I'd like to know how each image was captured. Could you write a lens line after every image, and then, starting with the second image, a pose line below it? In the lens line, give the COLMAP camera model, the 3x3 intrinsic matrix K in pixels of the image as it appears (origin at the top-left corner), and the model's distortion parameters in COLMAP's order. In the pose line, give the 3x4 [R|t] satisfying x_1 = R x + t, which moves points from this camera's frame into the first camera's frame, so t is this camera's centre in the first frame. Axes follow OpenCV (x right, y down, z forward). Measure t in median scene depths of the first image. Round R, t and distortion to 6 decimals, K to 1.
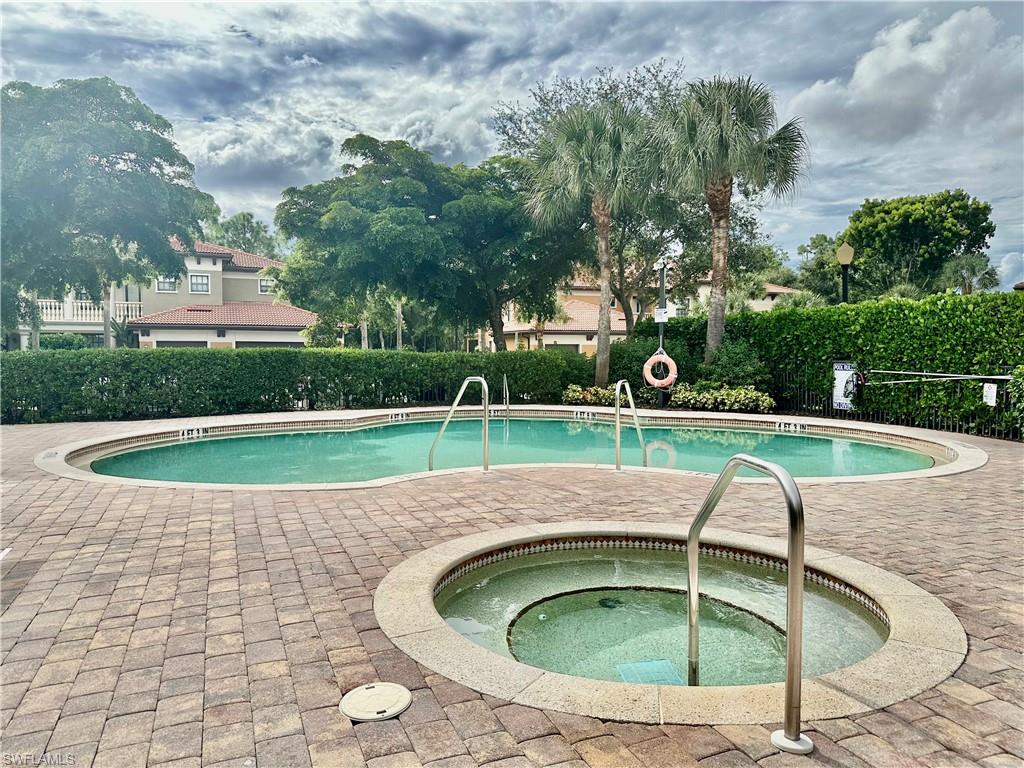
lens RADIAL K [[703.4, 0, 509.5], [0, 703.4, 387.6], [0, 0, 1]] dist [0.048693, -0.000671]
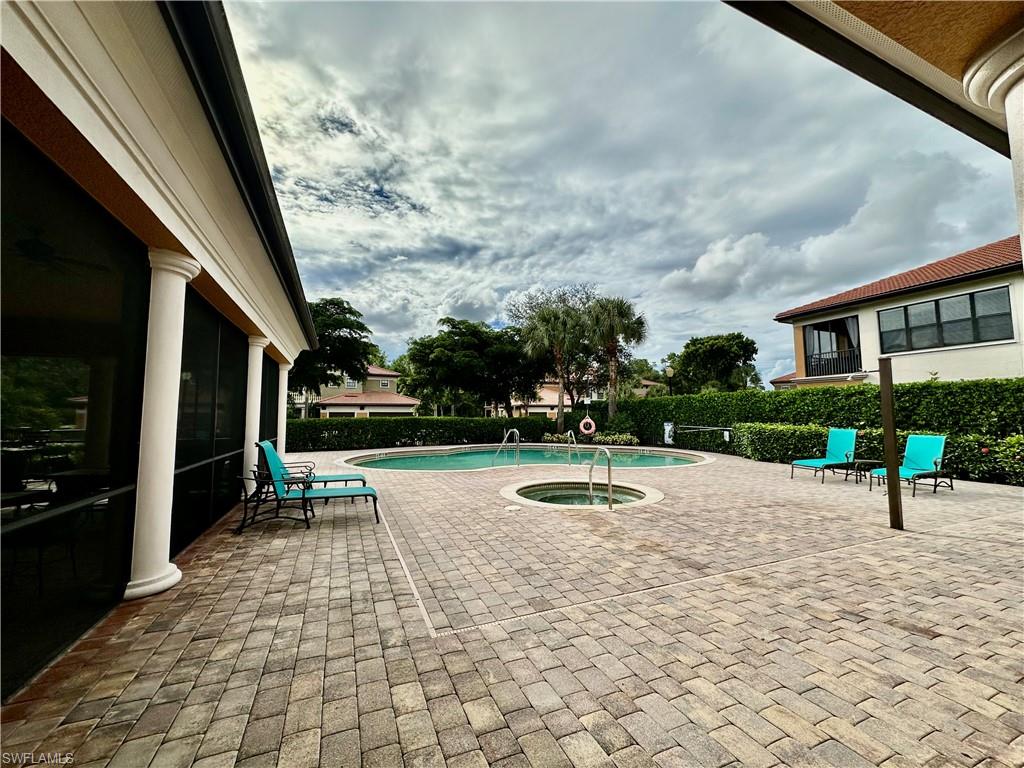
lens RADIAL K [[408.8, 0, 509.2], [0, 408.8, 379.1], [0, 0, 1]] dist [-0.000454, -0.000074]
pose [[0.999813, -0.001918, 0.019240, -0.025235], [0.004598, 0.990111, -0.140211, 0.003525], [-0.018781, 0.140273, 0.989935, -0.127659]]
